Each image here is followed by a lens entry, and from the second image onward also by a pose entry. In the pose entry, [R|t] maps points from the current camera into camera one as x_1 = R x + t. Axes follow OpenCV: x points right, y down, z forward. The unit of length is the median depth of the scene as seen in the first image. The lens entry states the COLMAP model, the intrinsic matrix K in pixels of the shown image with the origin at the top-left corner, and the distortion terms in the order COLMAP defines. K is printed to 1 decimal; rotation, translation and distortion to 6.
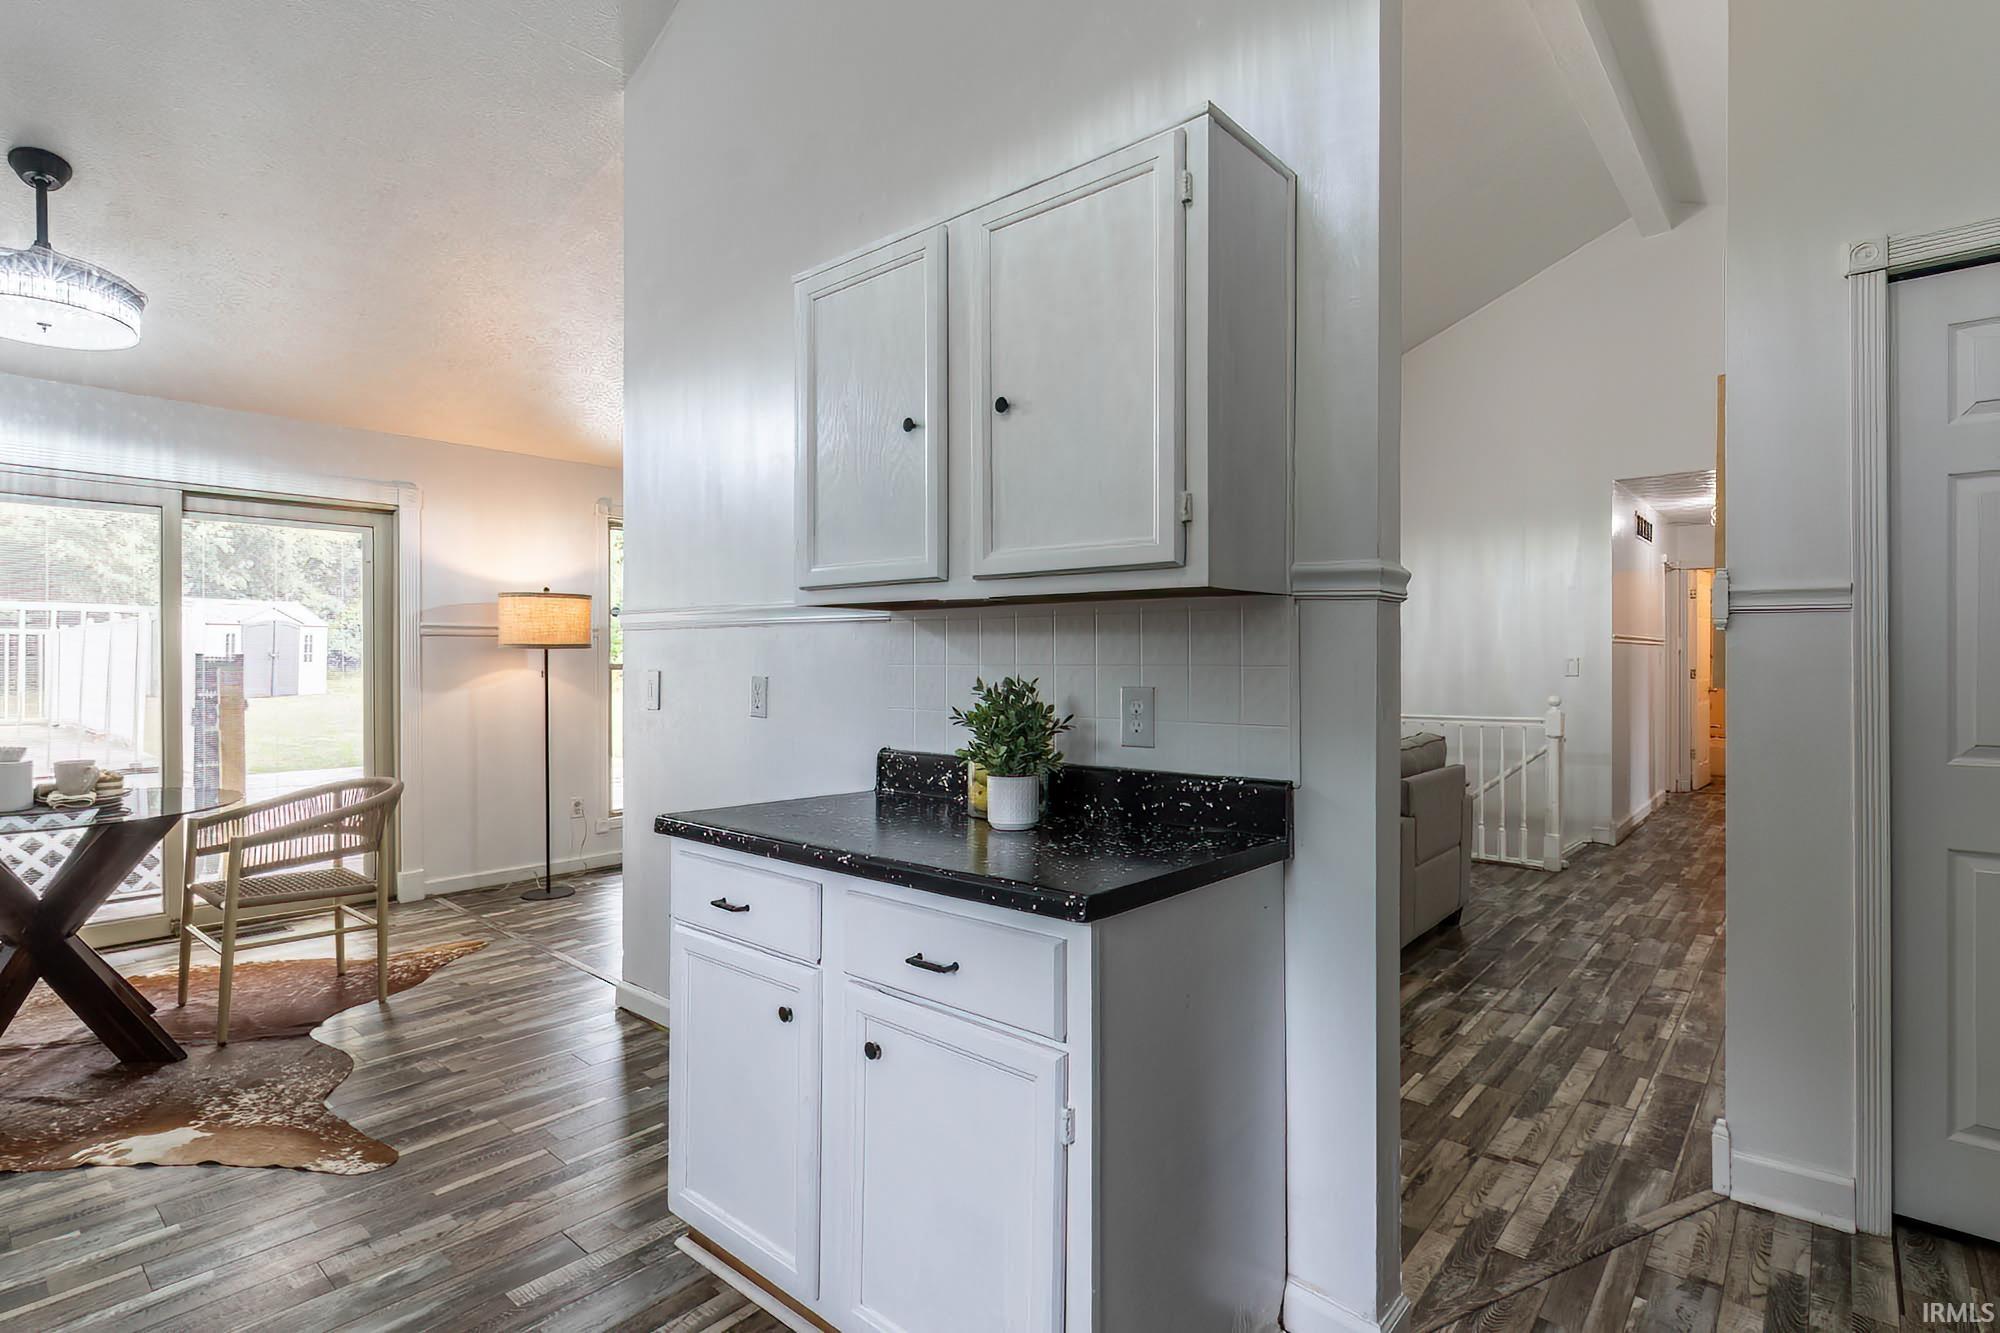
lens RADIAL K [[980.5, 0, 989.7], [0, 980.5, 657.9], [0, 0, 1]] dist [0.001315, 0.000092]
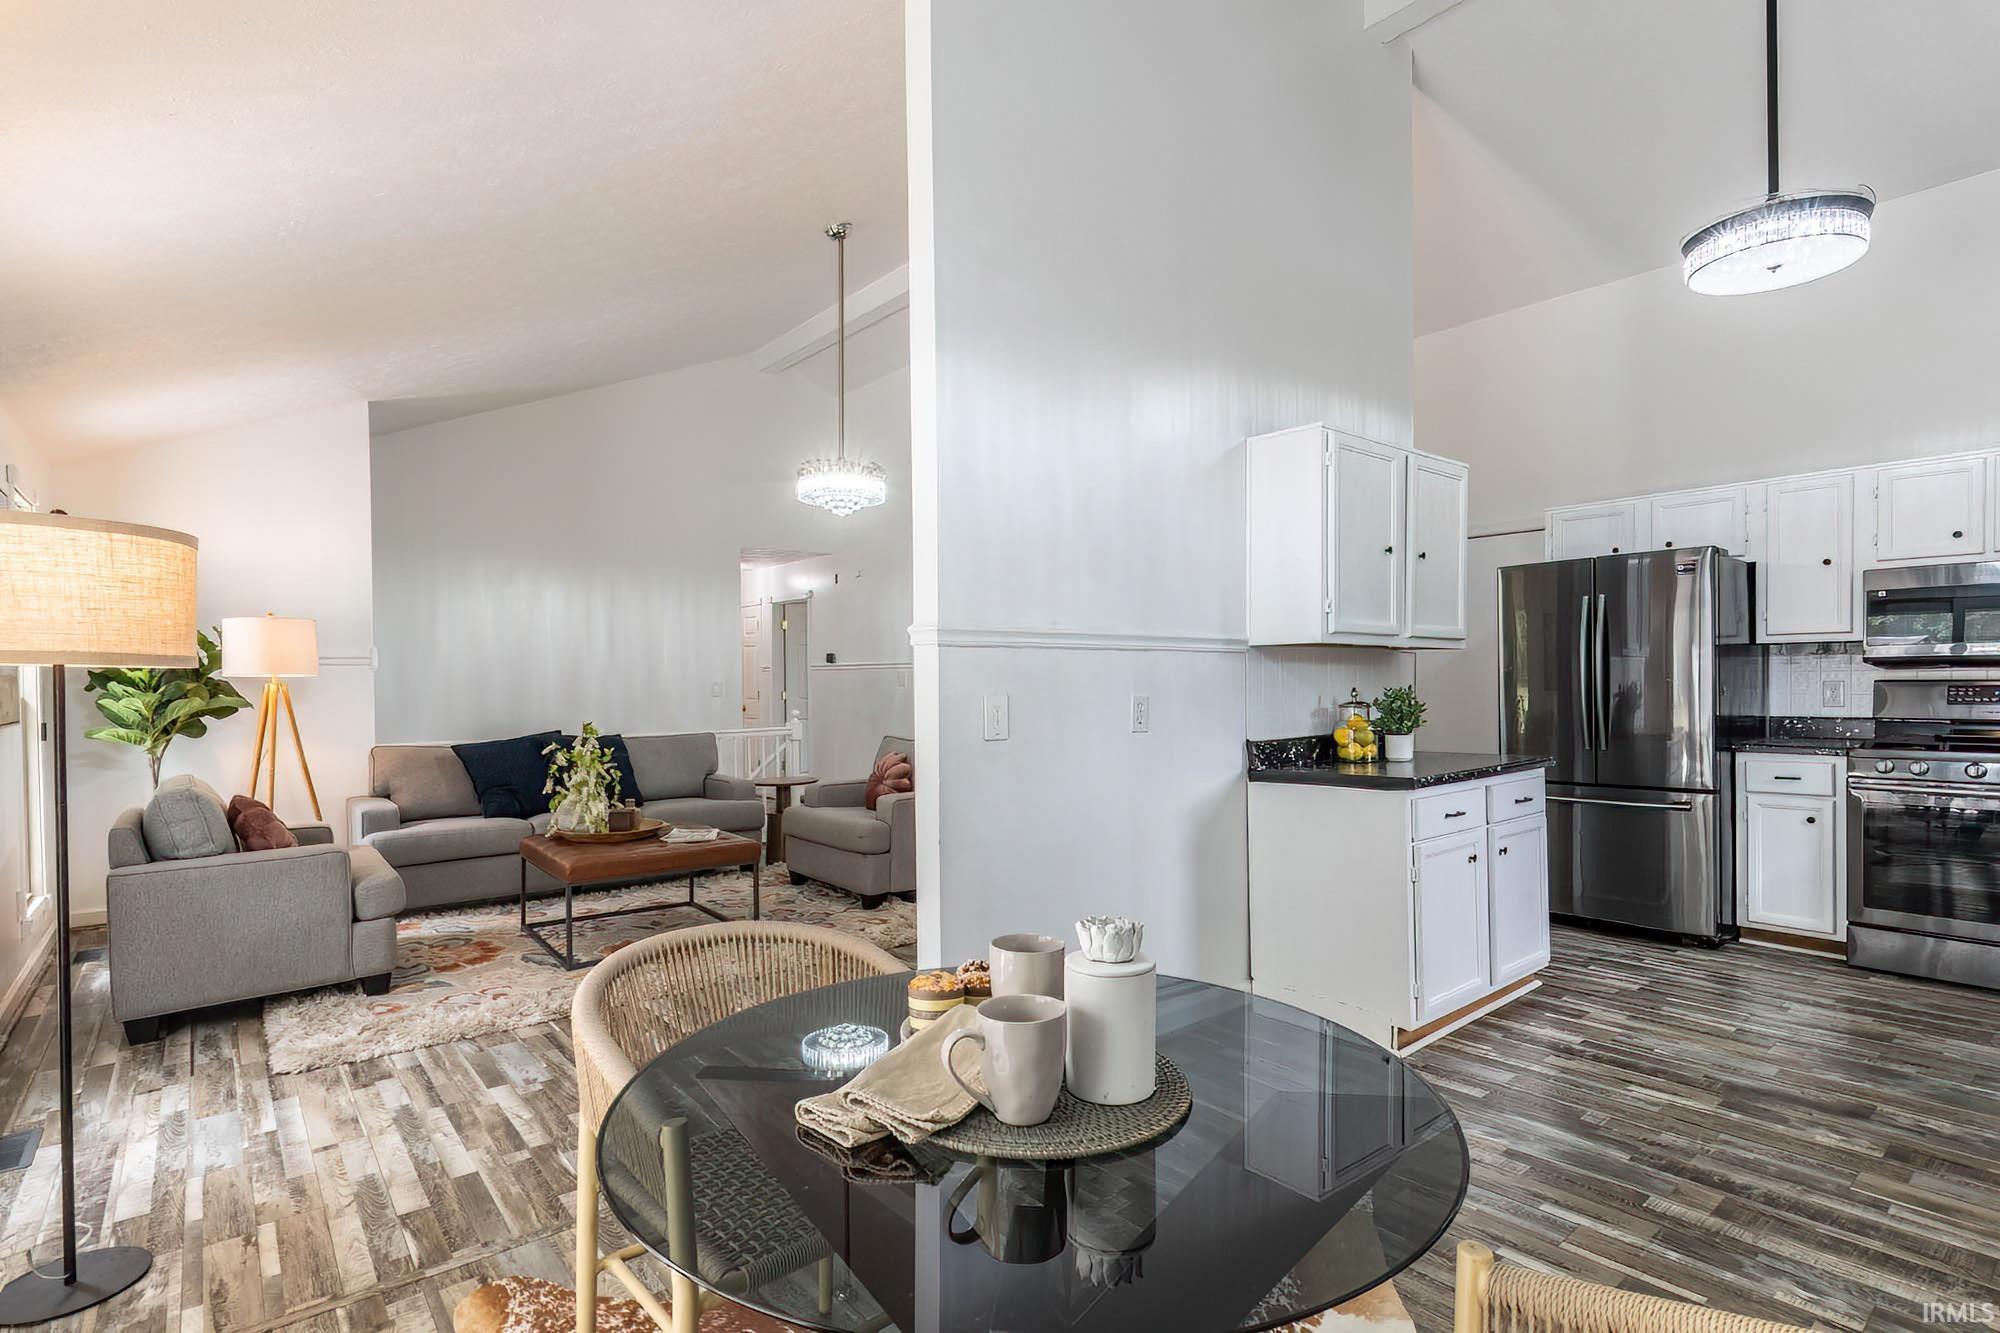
lens RADIAL K [[980.5, 0, 1008.7], [0, 980.5, 684.5], [0, 0, 1]] dist [0.001315, 0.000092]
pose [[0.151395, -0.012021, 0.988400, -1.379945], [0.004558, 0.999924, 0.011463, -0.007581], [-0.988463, 0.002769, 0.151439, 0.981871]]
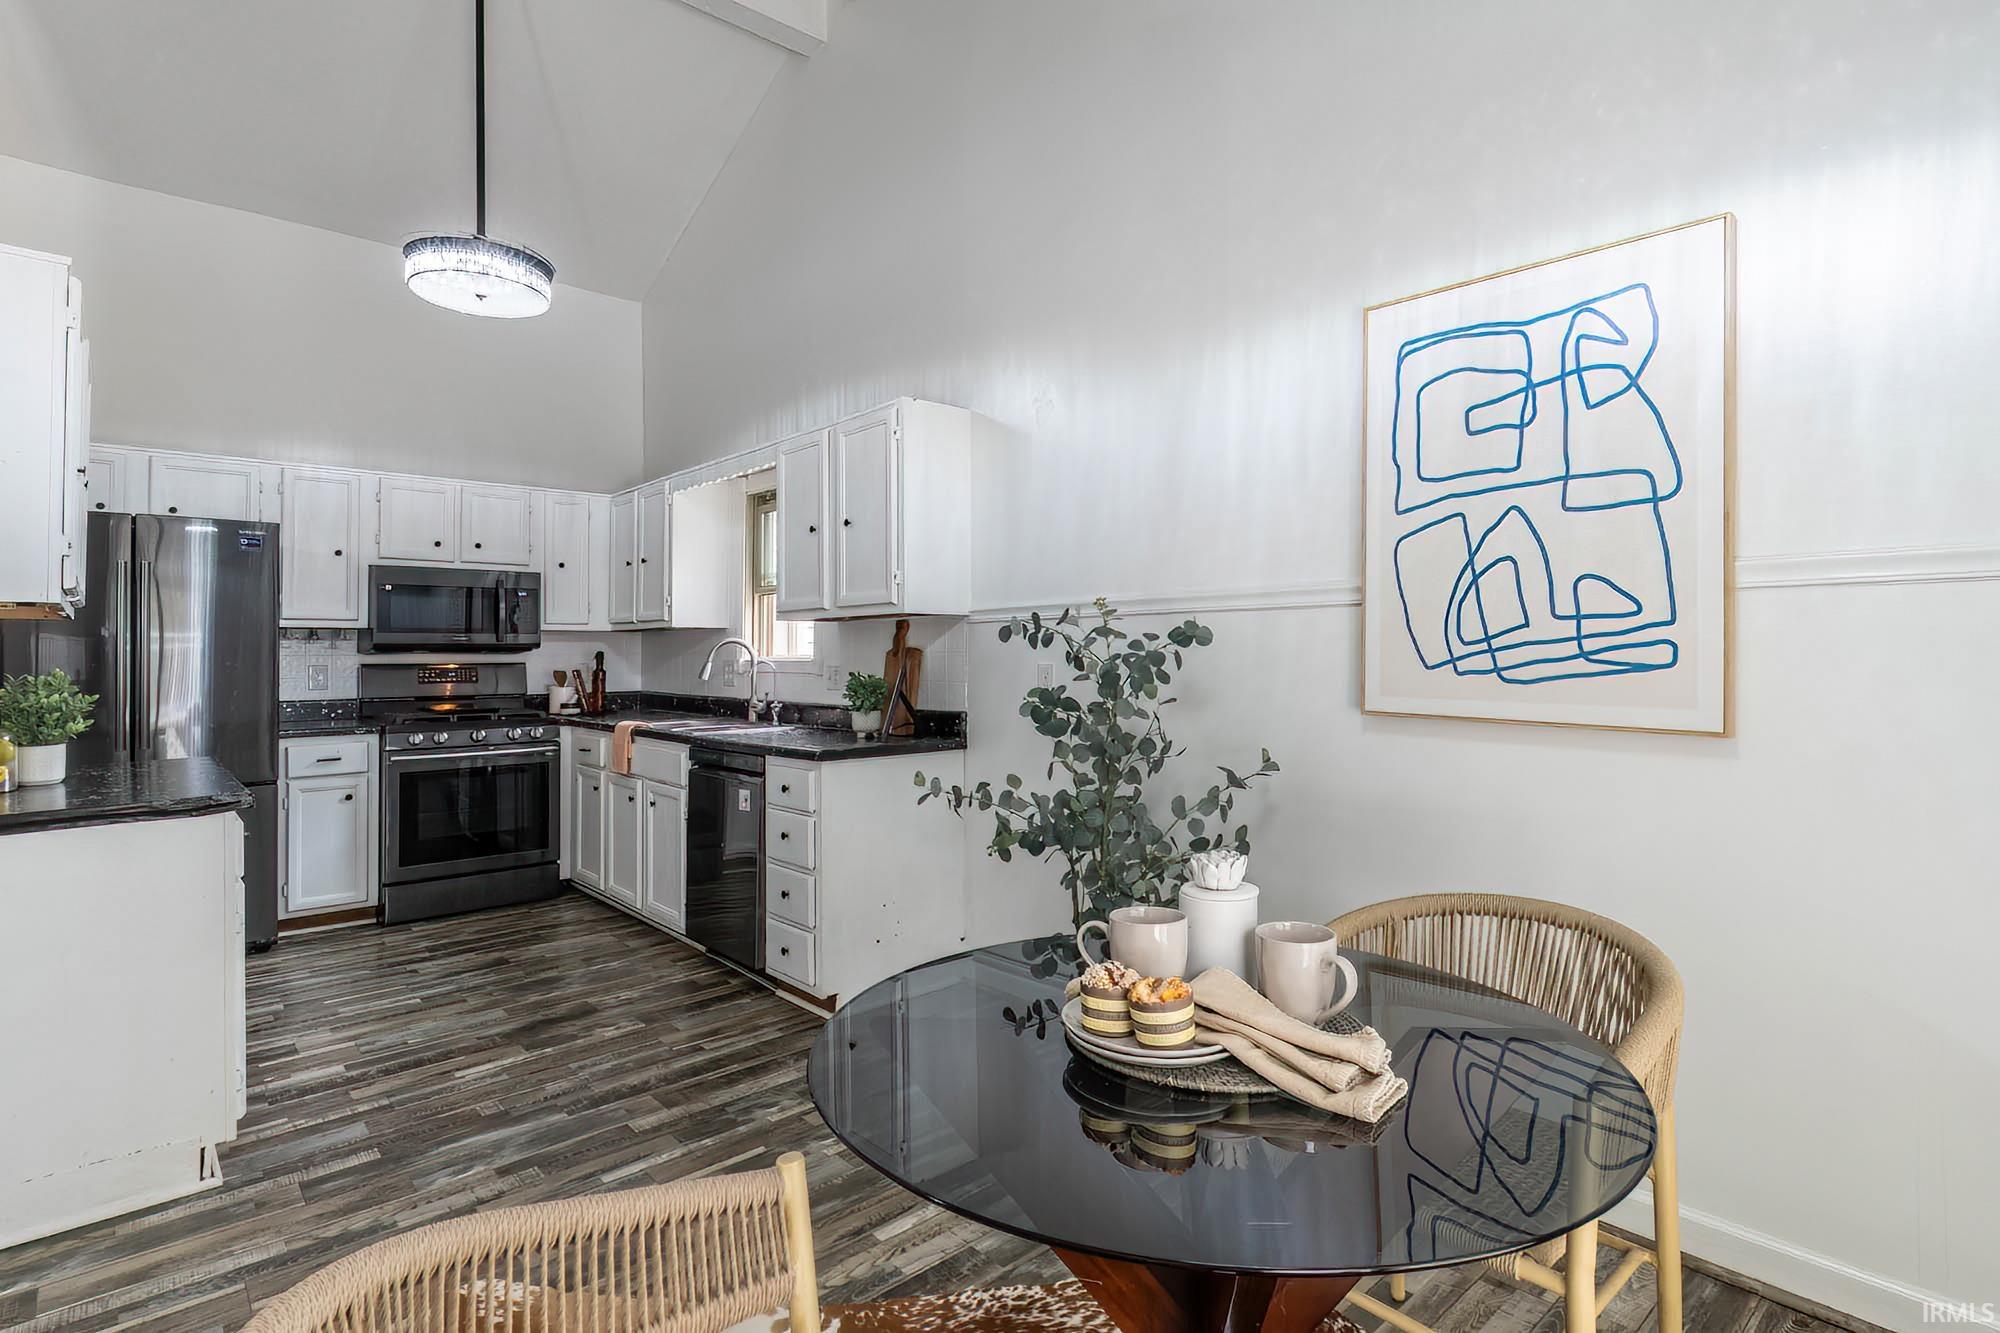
lens RADIAL K [[980.5, 0, 1019.5], [0, 980.5, 634.2], [0, 0, 1]] dist [0.001315, 0.000092]
pose [[-0.993155, 0.004835, 0.116704, -0.968681], [0.002080, 0.999716, -0.023720, -0.000156], [-0.116786, -0.023314, -0.992883, 1.441173]]
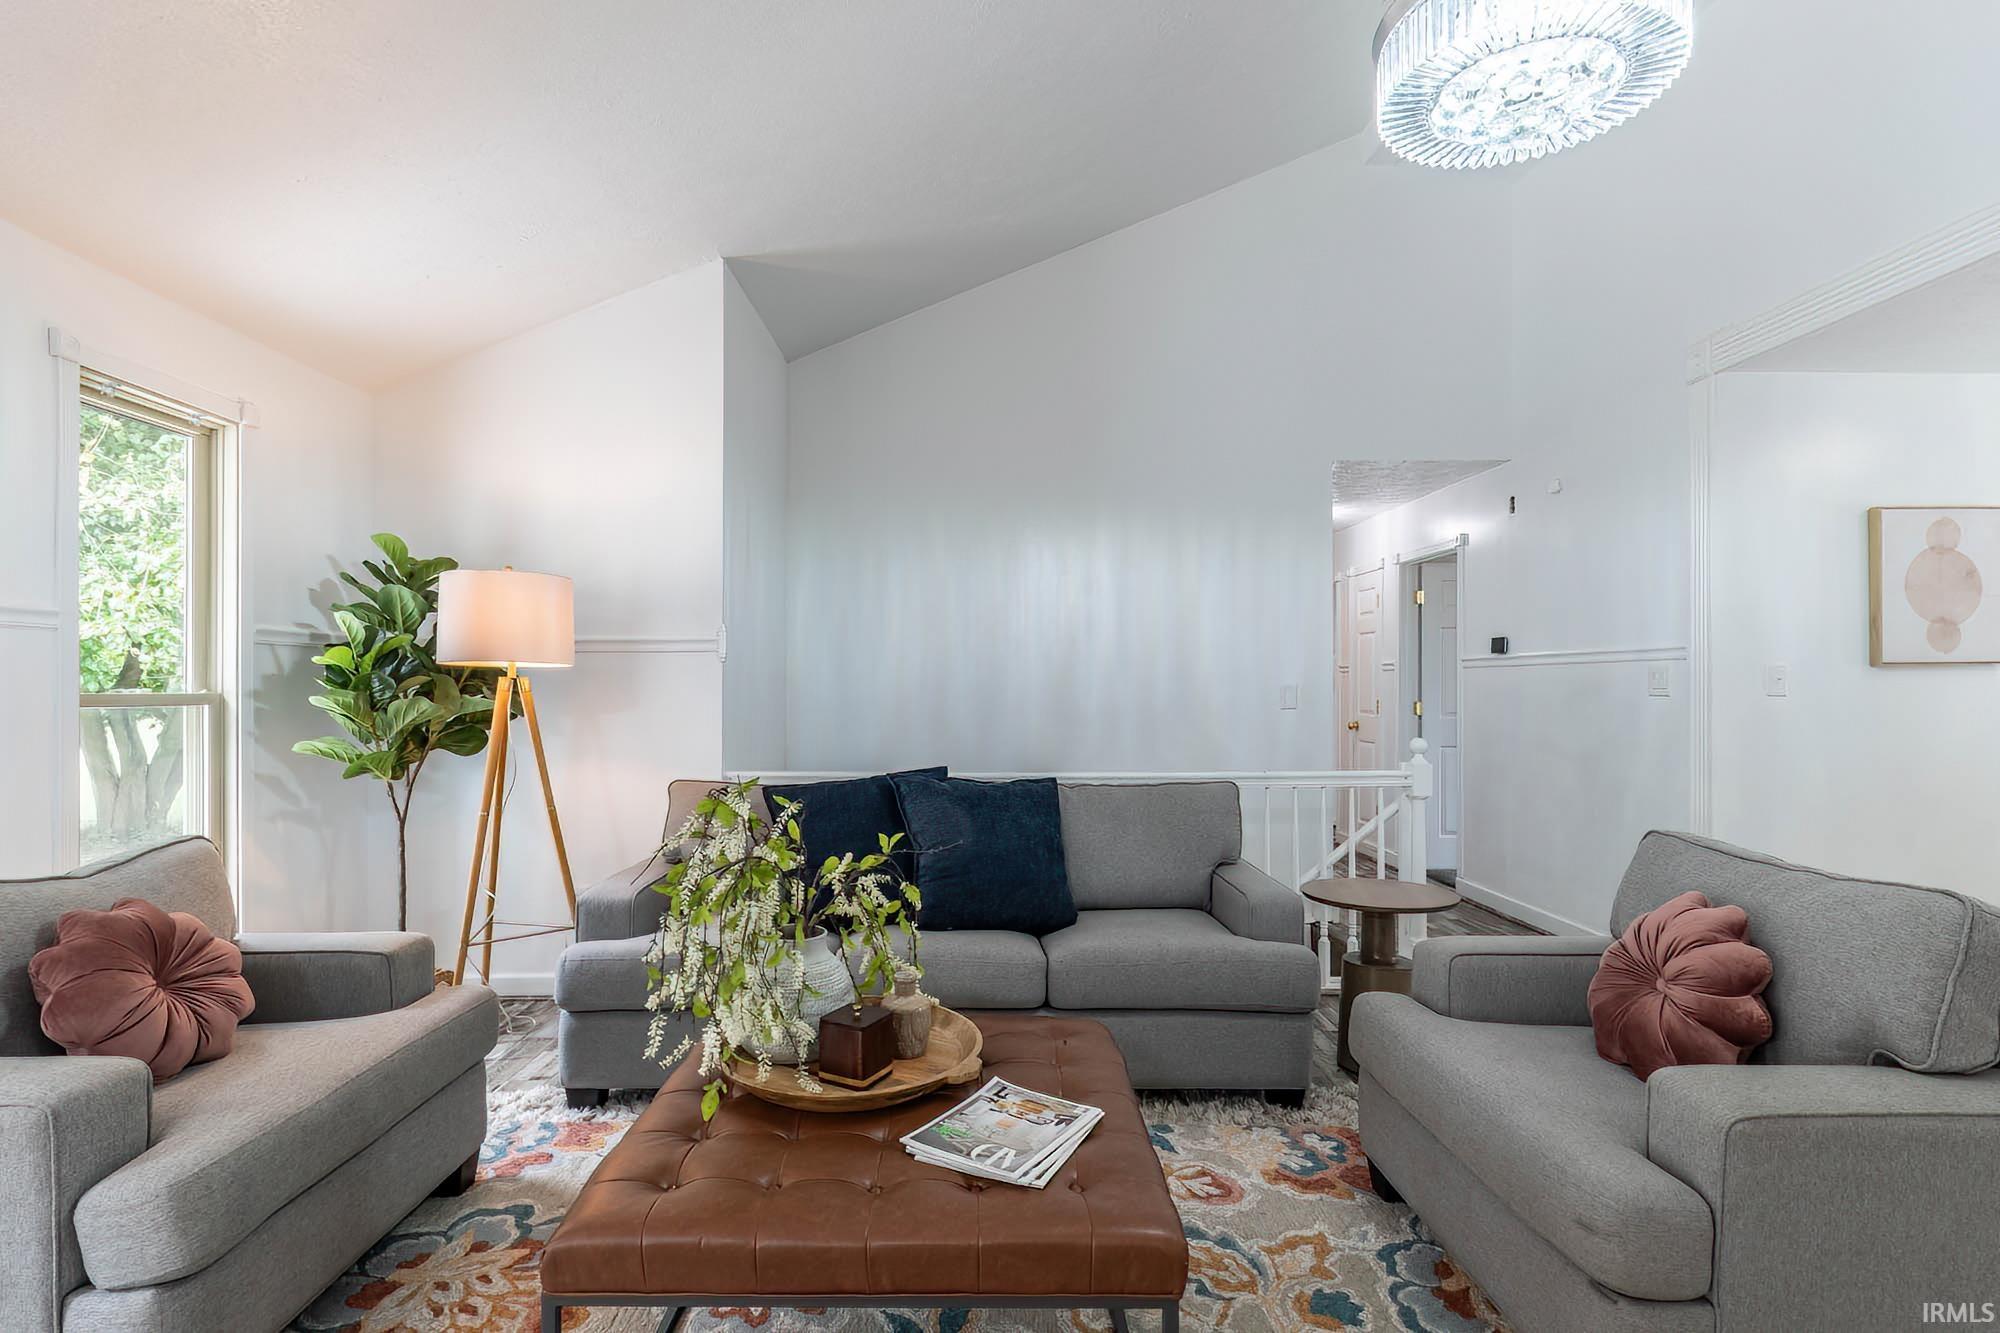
lens RADIAL K [[980.5, 0, 970.2], [0, 980.5, 677.1], [0, 0, 1]] dist [0.001315, 0.000092]
pose [[0.740590, 0.003242, 0.671949, -0.221629], [-0.001483, 0.999994, -0.003189, 0.007126], [-0.671956, 0.001365, 0.740590, 1.363194]]
